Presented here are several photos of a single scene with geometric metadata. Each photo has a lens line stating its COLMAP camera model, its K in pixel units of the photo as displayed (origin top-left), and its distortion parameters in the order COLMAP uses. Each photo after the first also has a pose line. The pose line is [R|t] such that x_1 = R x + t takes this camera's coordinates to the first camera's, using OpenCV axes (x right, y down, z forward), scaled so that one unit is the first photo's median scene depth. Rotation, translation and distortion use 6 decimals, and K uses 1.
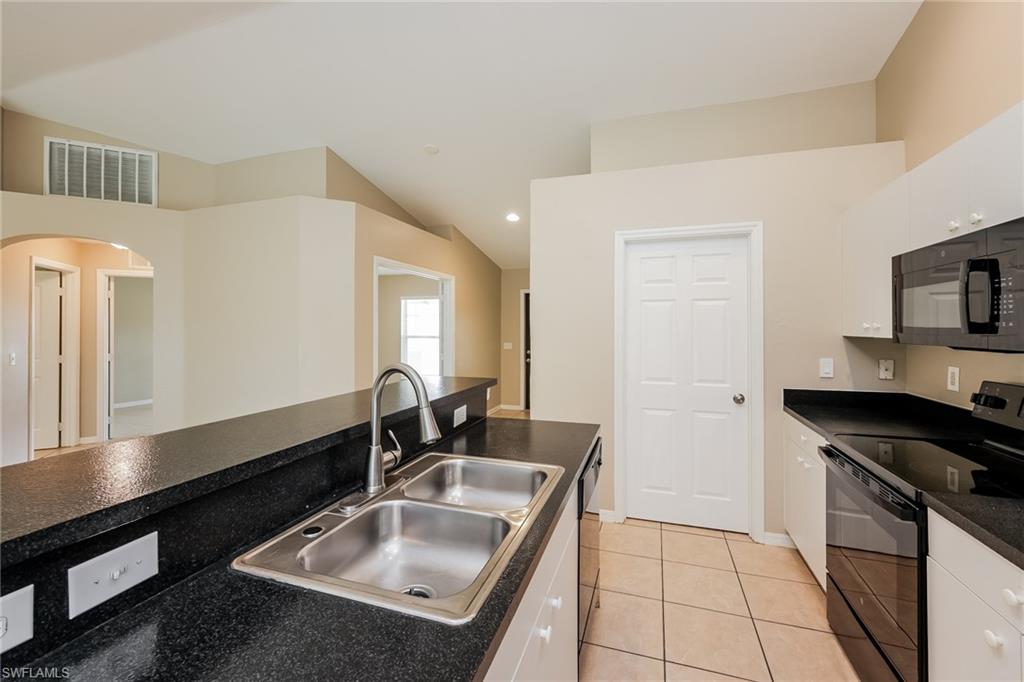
lens RADIAL K [[413.5, 0, 509.6], [0, 413.5, 332.5], [0, 0, 1]] dist [0.015316, -0.000057]
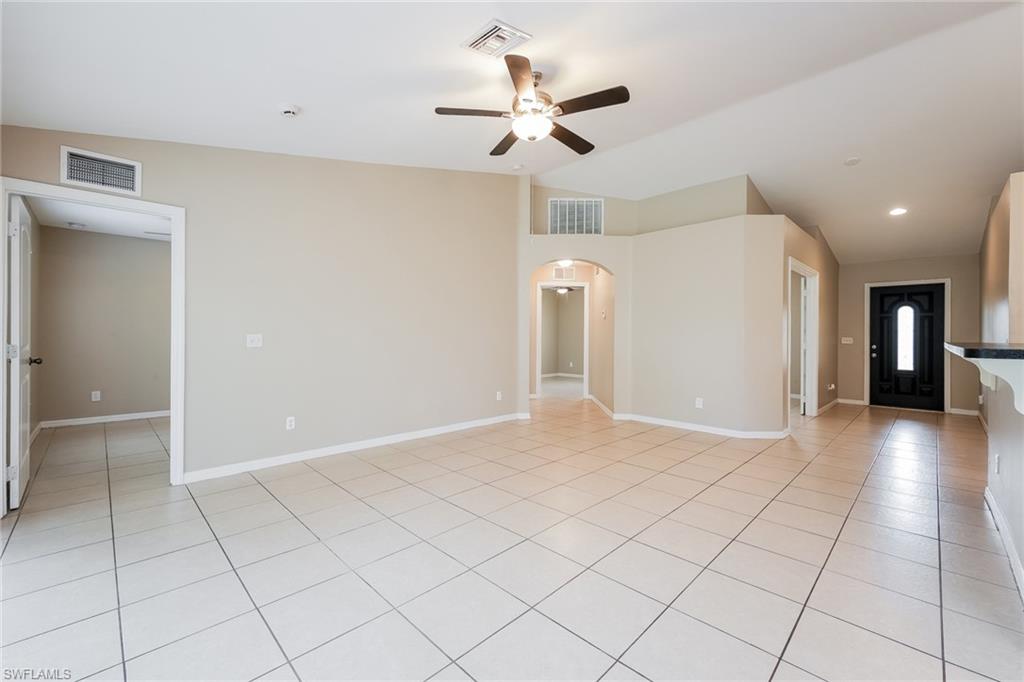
lens RADIAL K [[413.5, 0, 515.7], [0, 413.5, 337.4], [0, 0, 1]] dist [0.015316, -0.000057]
pose [[0.903870, 0.010612, -0.427676, -0.519074], [-0.011823, 0.999930, -0.000174, 0.060397], [0.427644, 0.005214, 0.903932, -0.446152]]
